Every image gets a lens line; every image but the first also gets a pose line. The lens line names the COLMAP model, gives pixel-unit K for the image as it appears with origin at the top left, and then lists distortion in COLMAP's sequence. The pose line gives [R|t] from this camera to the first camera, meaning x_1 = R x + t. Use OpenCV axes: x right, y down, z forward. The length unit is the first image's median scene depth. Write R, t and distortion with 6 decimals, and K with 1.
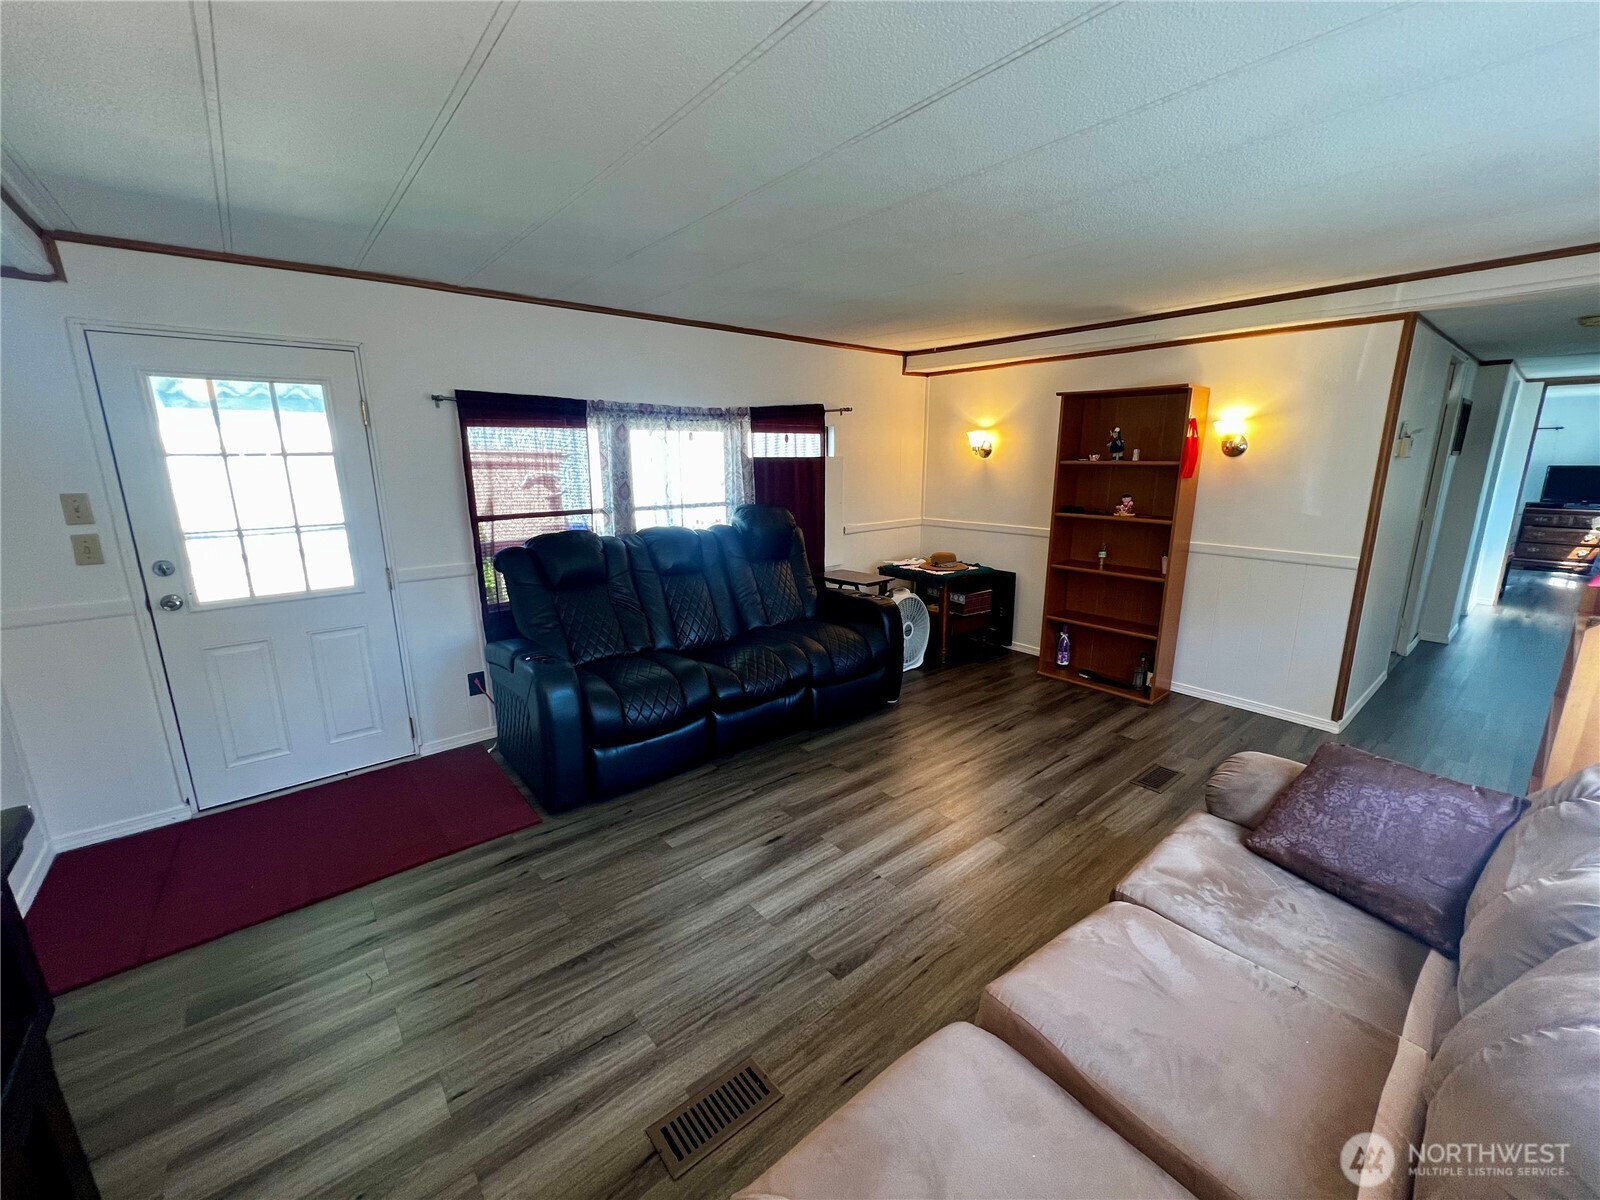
lens RADIAL K [[643.2, 0, 805.2], [0, 643.2, 599.2], [0, 0, 1]] dist [-0.003316, 0.001360]
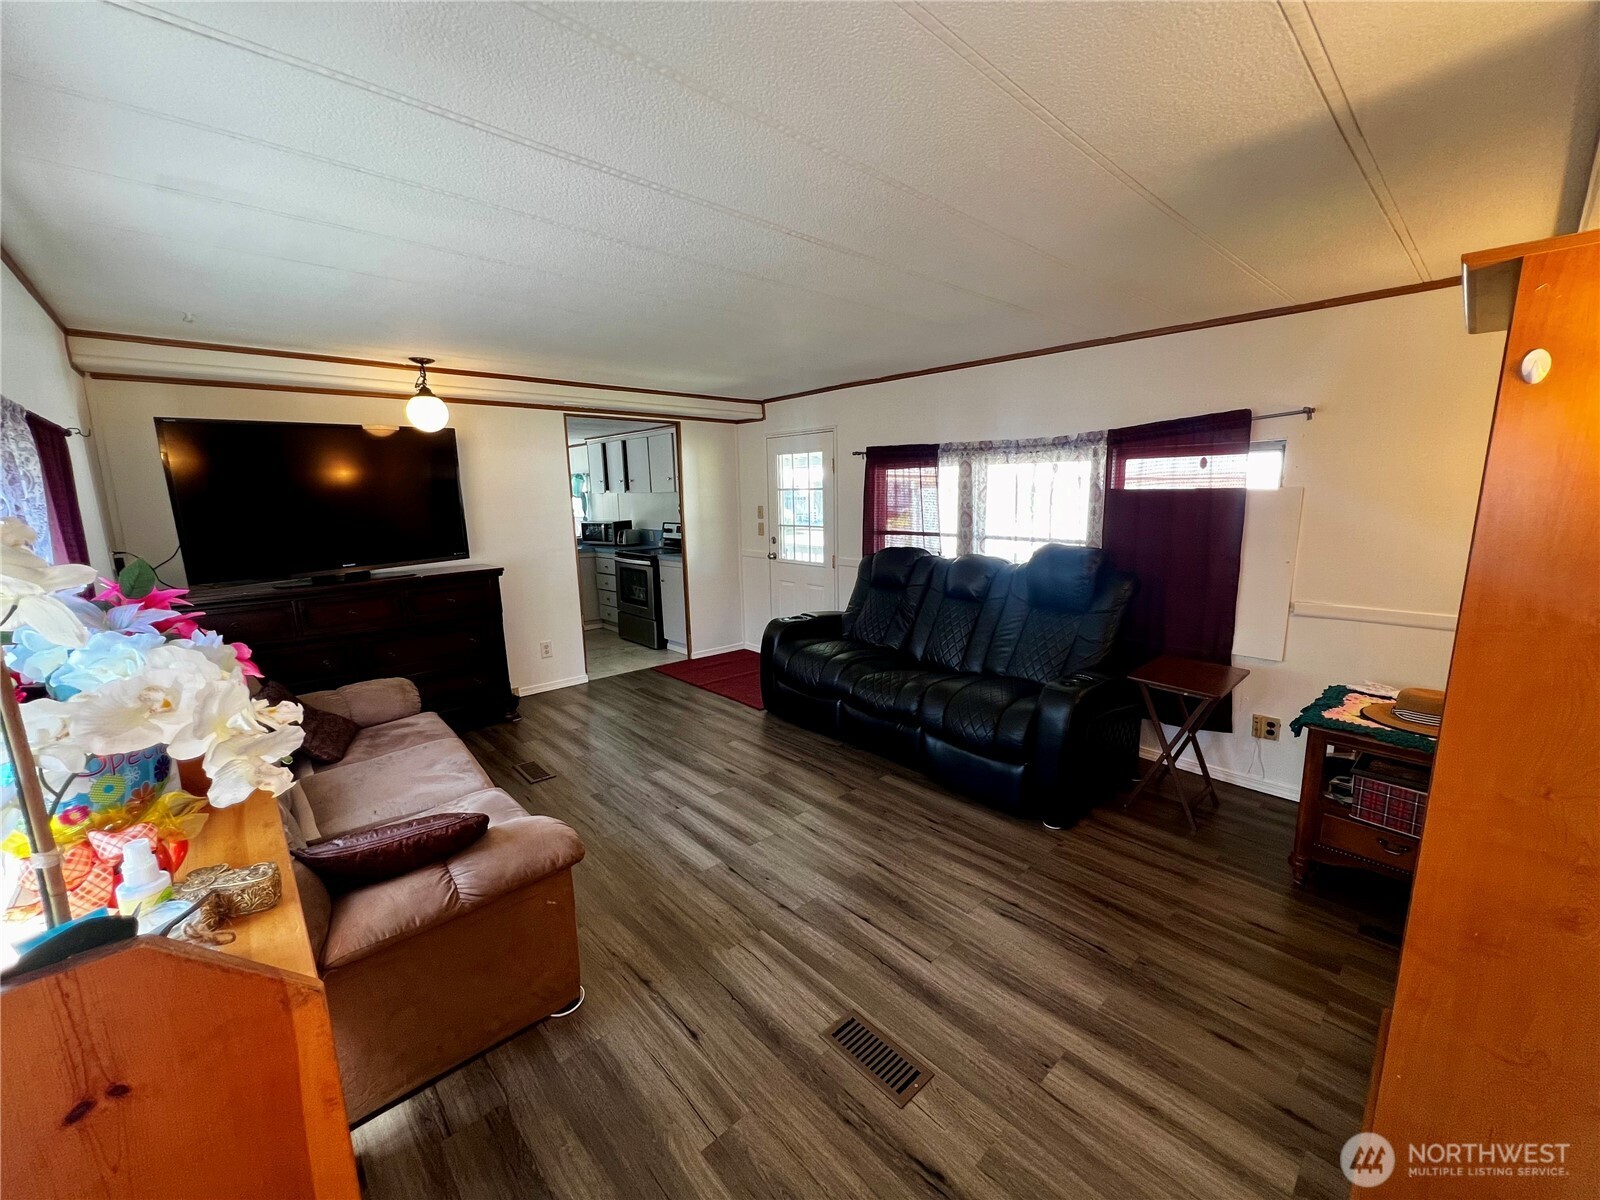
lens RADIAL K [[643.2, 0, 803.9], [0, 643.2, 603.1], [0, 0, 1]] dist [-0.003316, 0.001360]
pose [[0.043205, 0.172337, -0.984090, 0.873210], [-0.211072, 0.964351, 0.159613, -0.153276], [0.976515, 0.200818, 0.078040, 0.690336]]
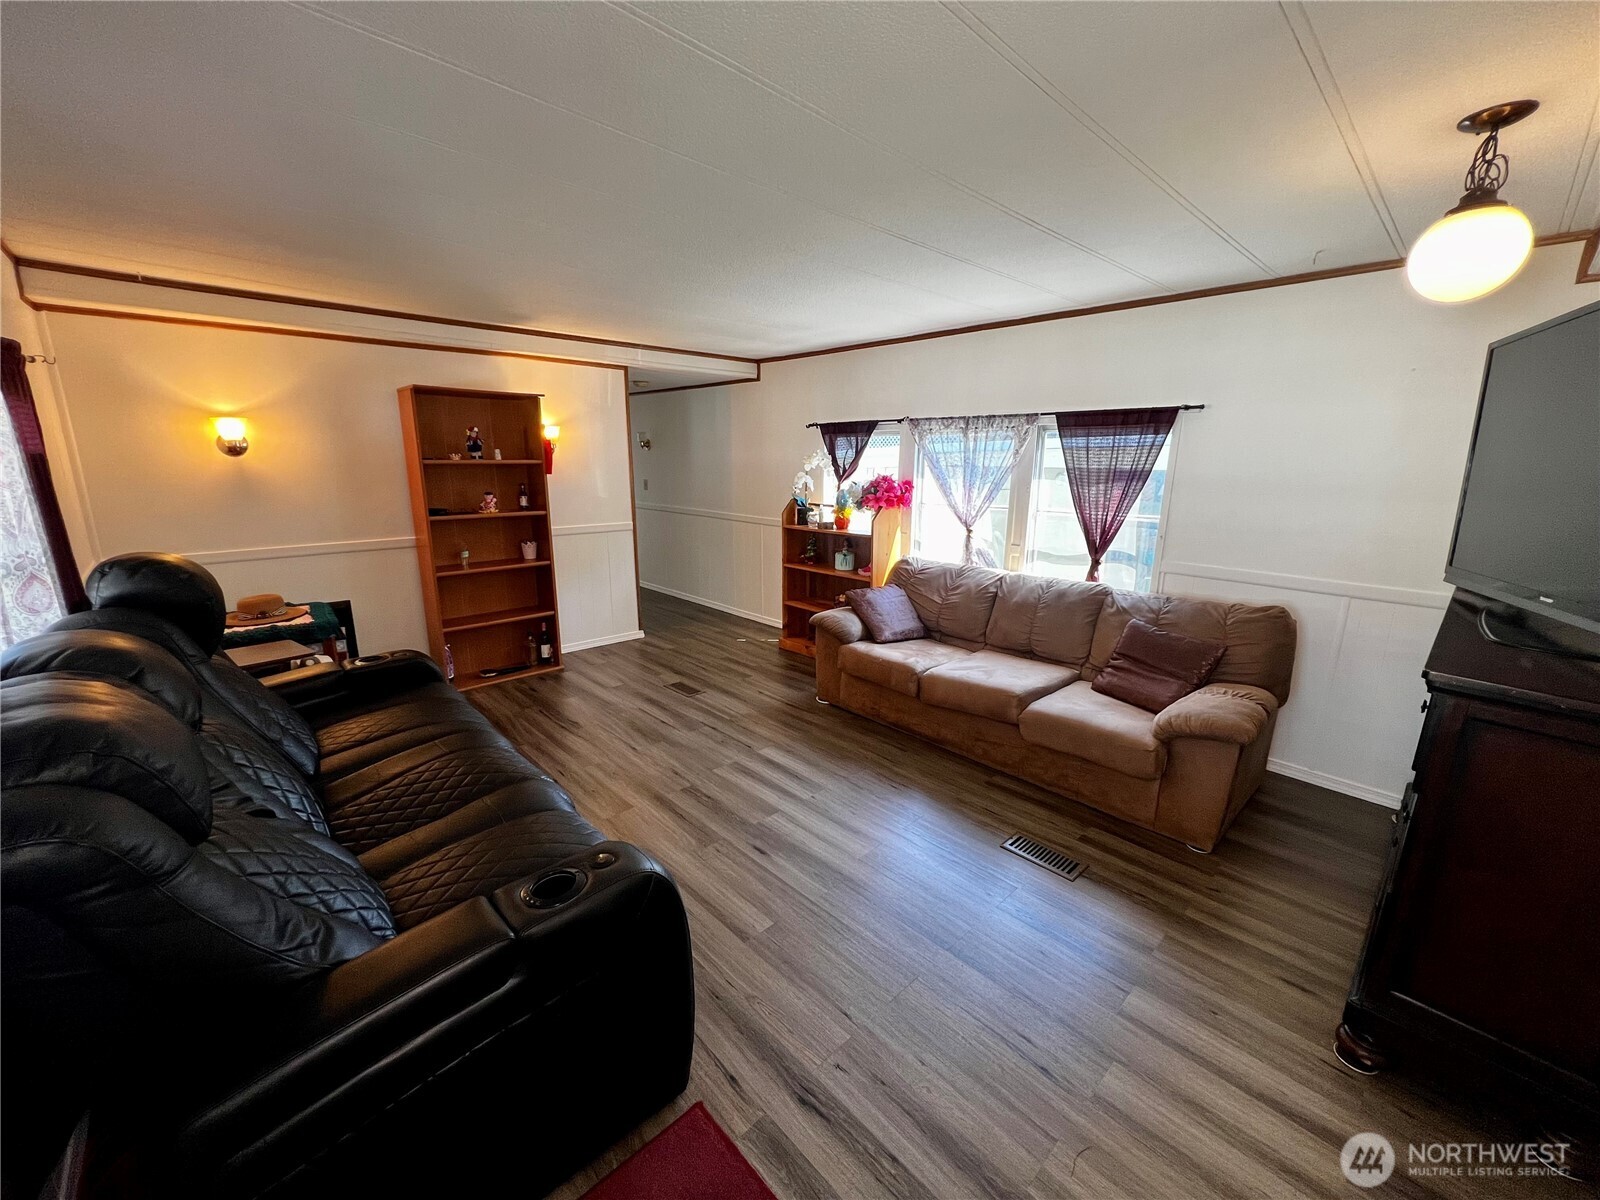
lens RADIAL K [[640.9, 0, 804.0], [0, 640.9, 594.1], [0, 0, 1]] dist [0.000507, -0.000029]
pose [[-0.058443, -0.207532, 0.976481, -0.649548], [0.214328, 0.952735, 0.215313, -0.132659], [-0.975012, 0.221870, -0.011201, 0.610478]]
